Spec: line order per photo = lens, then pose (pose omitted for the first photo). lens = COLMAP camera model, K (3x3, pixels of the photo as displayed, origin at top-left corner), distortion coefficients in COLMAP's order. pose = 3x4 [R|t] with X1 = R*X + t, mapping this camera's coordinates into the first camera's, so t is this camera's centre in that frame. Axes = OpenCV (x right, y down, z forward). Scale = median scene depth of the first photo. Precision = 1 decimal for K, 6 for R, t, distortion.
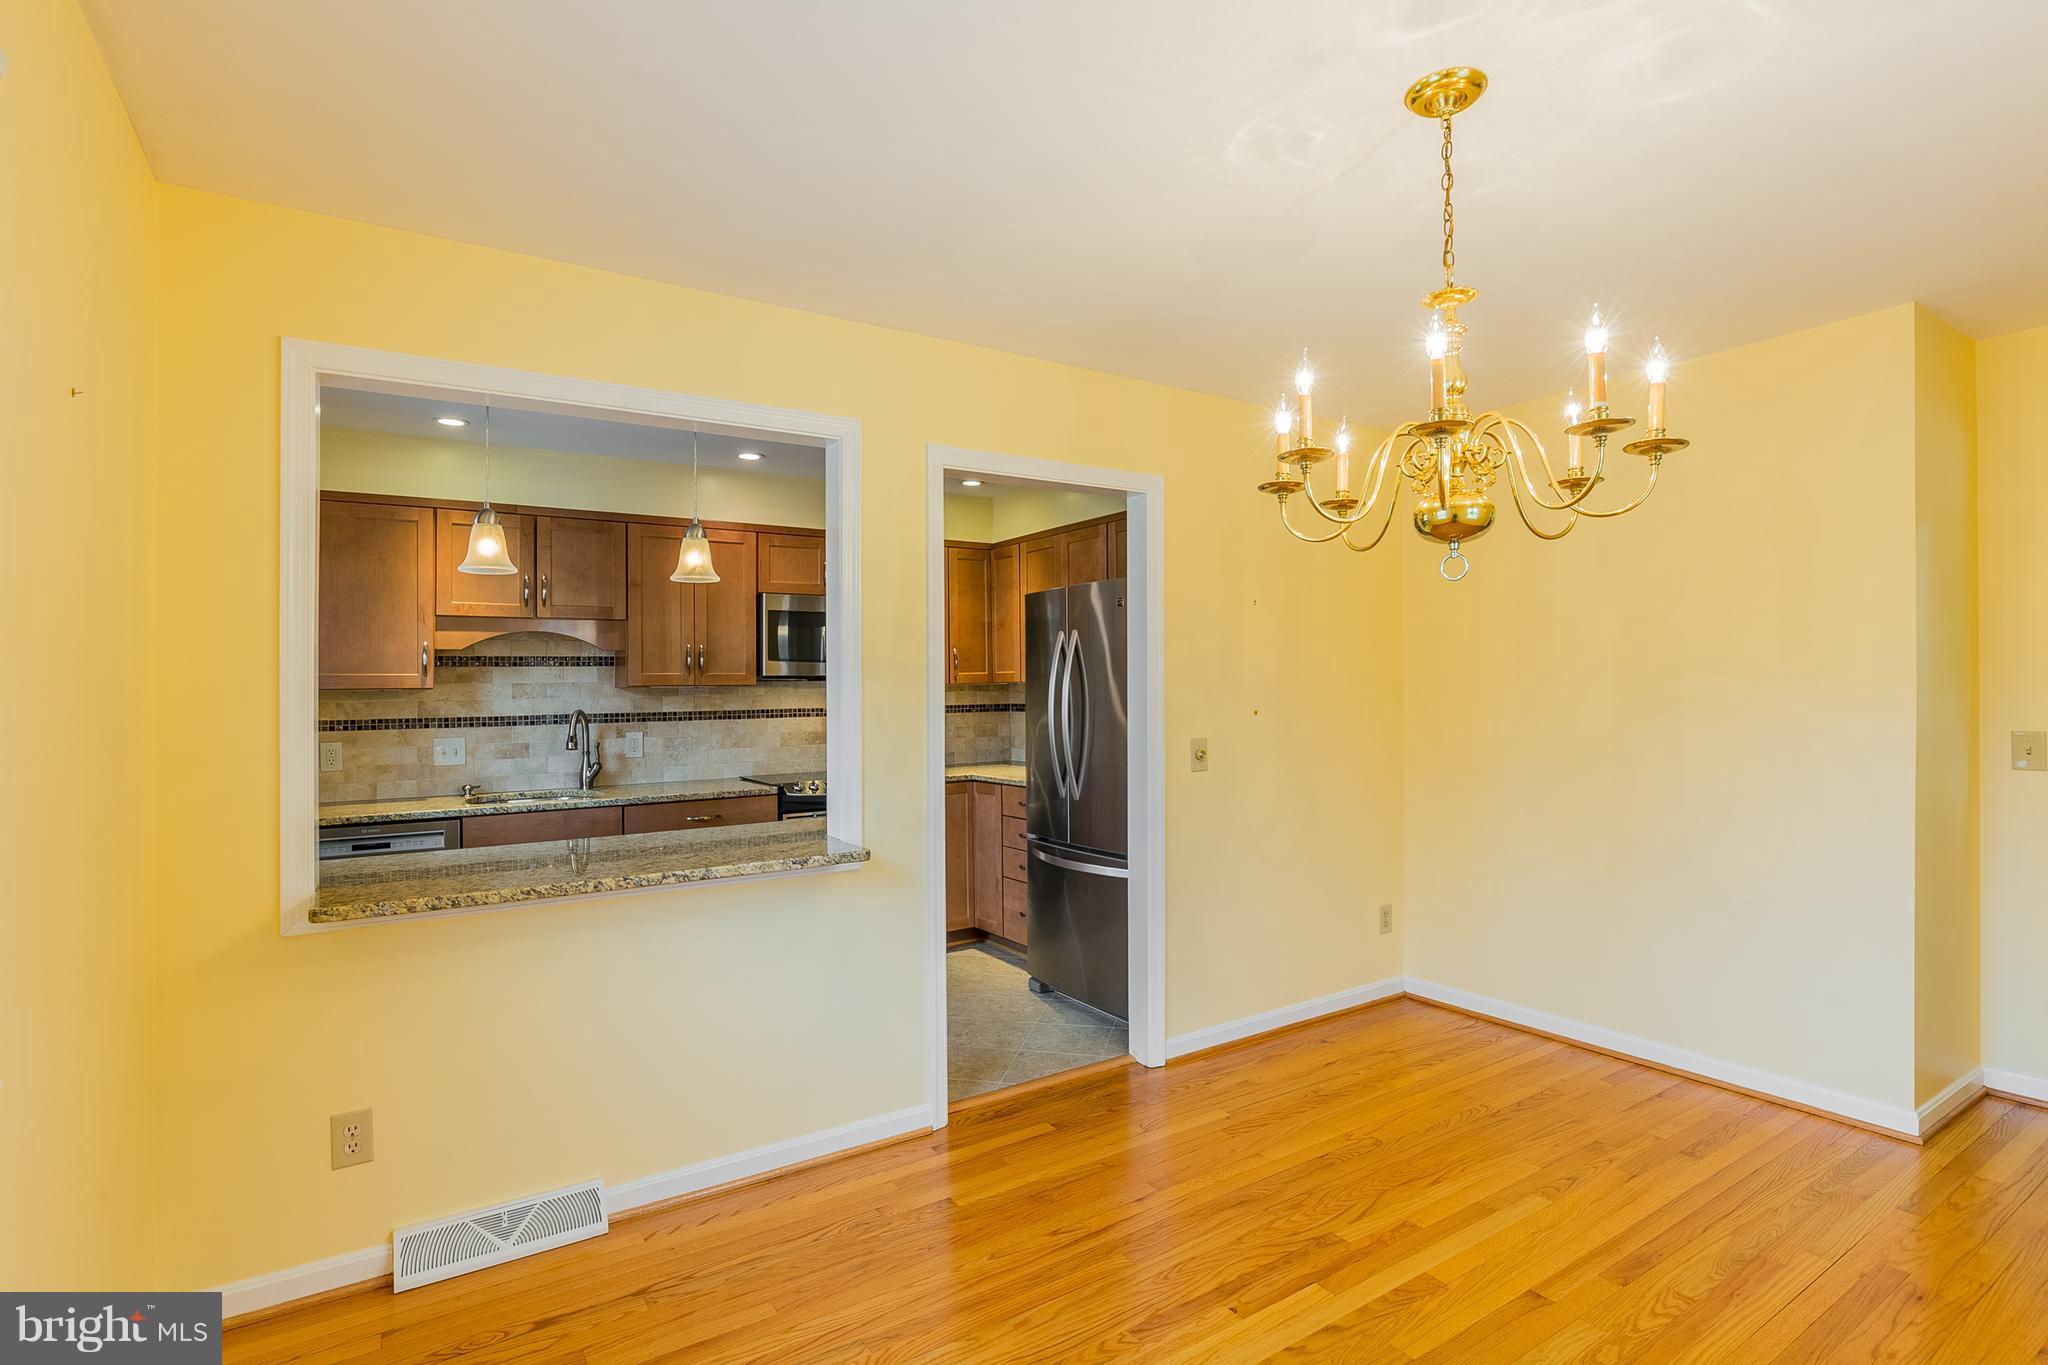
lens RADIAL K [[984.4, 0, 1025.4], [0, 984.4, 694.7], [0, 0, 1]] dist [-0.015040, -0.000232]
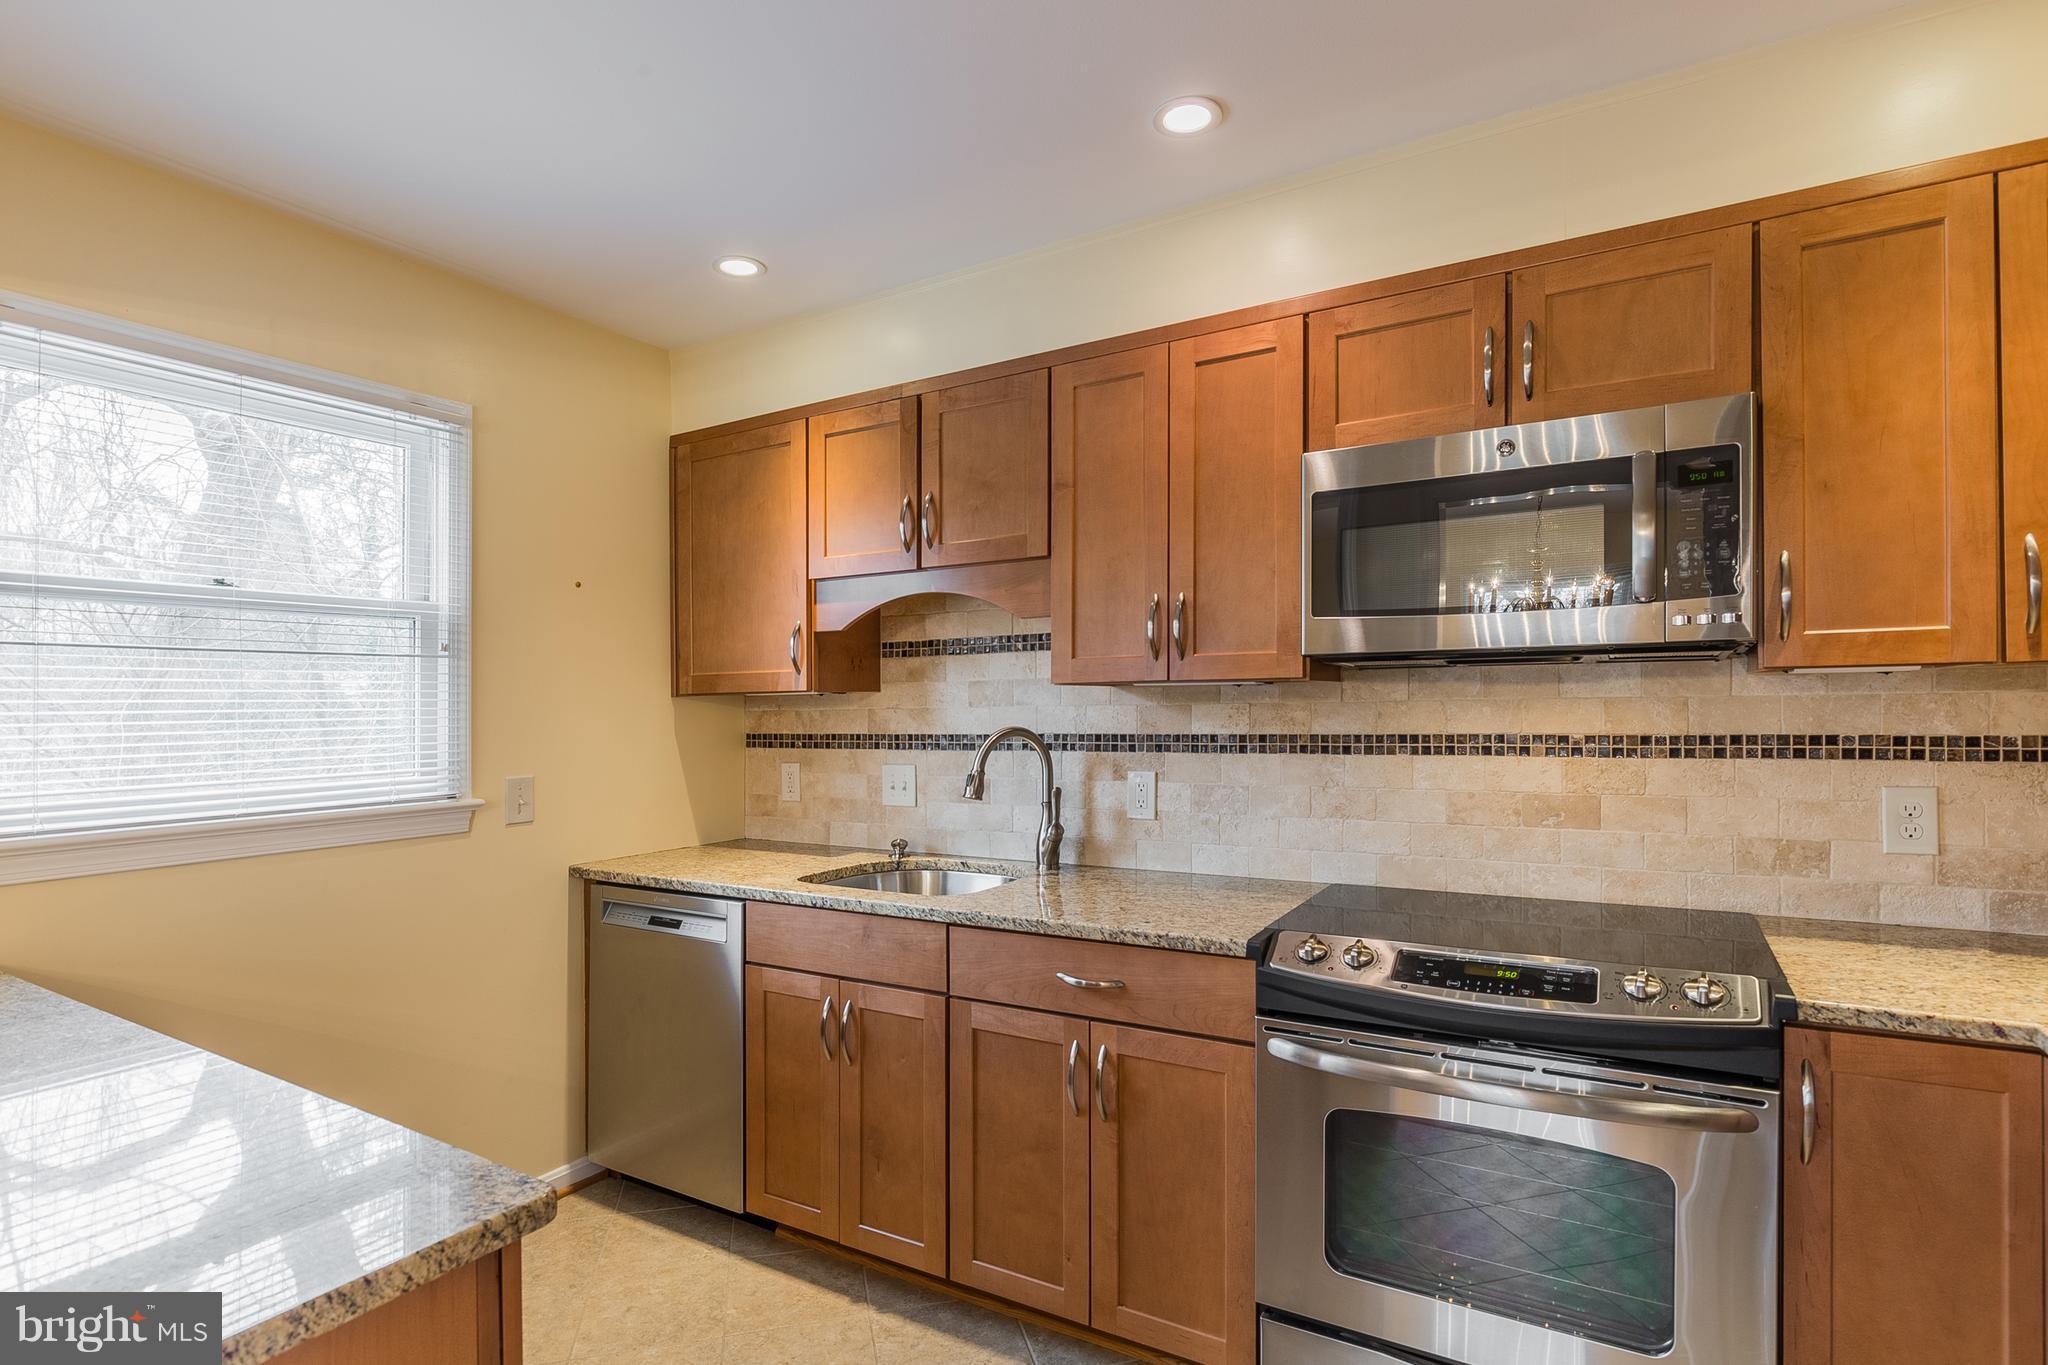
lens RADIAL K [[1020.3, 0, 1019.3], [0, 1020.3, 688.7], [0, 0, 1]] dist [-0.013448, -0.000320]
pose [[0.434664, -0.005932, -0.900573, 0.072259], [0.004055, 0.999981, -0.004629, -0.004101], [0.900584, -0.001640, 0.434680, 0.767820]]
